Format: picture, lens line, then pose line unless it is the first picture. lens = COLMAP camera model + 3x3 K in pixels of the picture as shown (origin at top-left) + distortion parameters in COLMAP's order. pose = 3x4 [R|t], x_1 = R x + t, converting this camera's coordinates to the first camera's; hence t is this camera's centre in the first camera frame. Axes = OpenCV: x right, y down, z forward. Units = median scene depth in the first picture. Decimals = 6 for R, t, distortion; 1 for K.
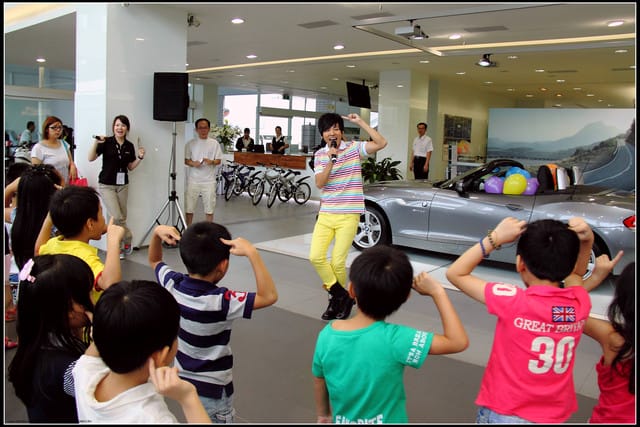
lens RADIAL K [[534.9, 0, 320.0], [0, 534.9, 213.5], [0, 0, 1]] dist [-0.173389, 0.174722]
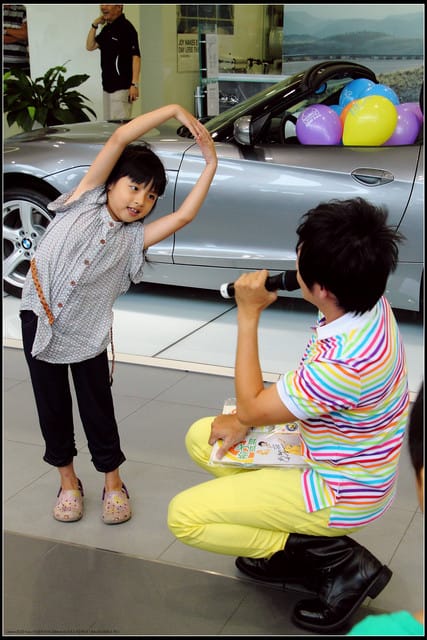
lens RADIAL K [[1044.2, 0, 221.2], [0, 1044.2, 319.8], [0, 0, 1]] dist [0.284787, 0.071164]
pose [[0.960633, -0.088909, 0.263209, 0.006529], [0.054738, 0.989409, 0.134436, -0.009741], [-0.272374, -0.114737, 0.955326, 0.099022]]
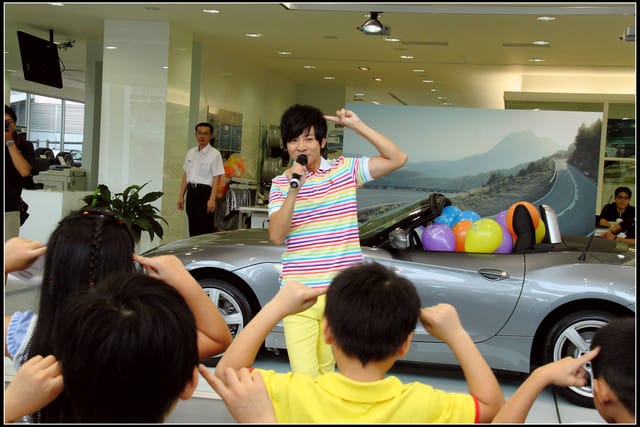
lens RADIAL K [[995.5, 0, 299.7], [0, 995.5, 230.8], [0, 0, 1]] dist [0.214615, 0.005923]
pose [[0.886802, -0.013983, 0.461938, -0.192441], [0.037209, 0.998457, -0.041209, -0.011700], [-0.460650, 0.053733, 0.885954, 0.032897]]
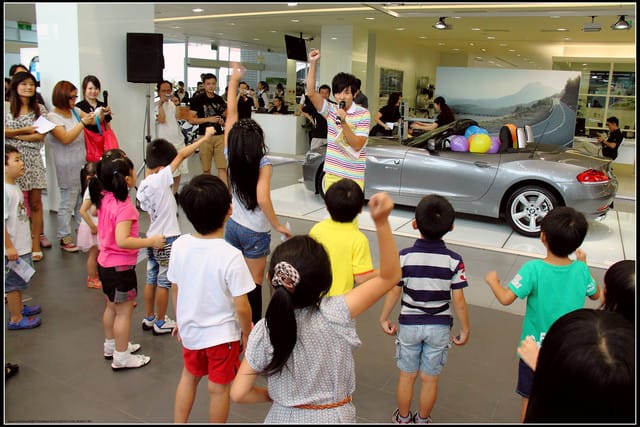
lens RADIAL K [[534.9, 0, 320.0], [0, 534.9, 213.5], [0, 0, 1]] dist [-0.173389, 0.174722]
pose [[0.983318, -0.040695, 0.177283, -0.087789], [0.022402, 0.994326, 0.103990, -0.016856], [-0.180509, -0.098283, 0.978651, -0.020713]]
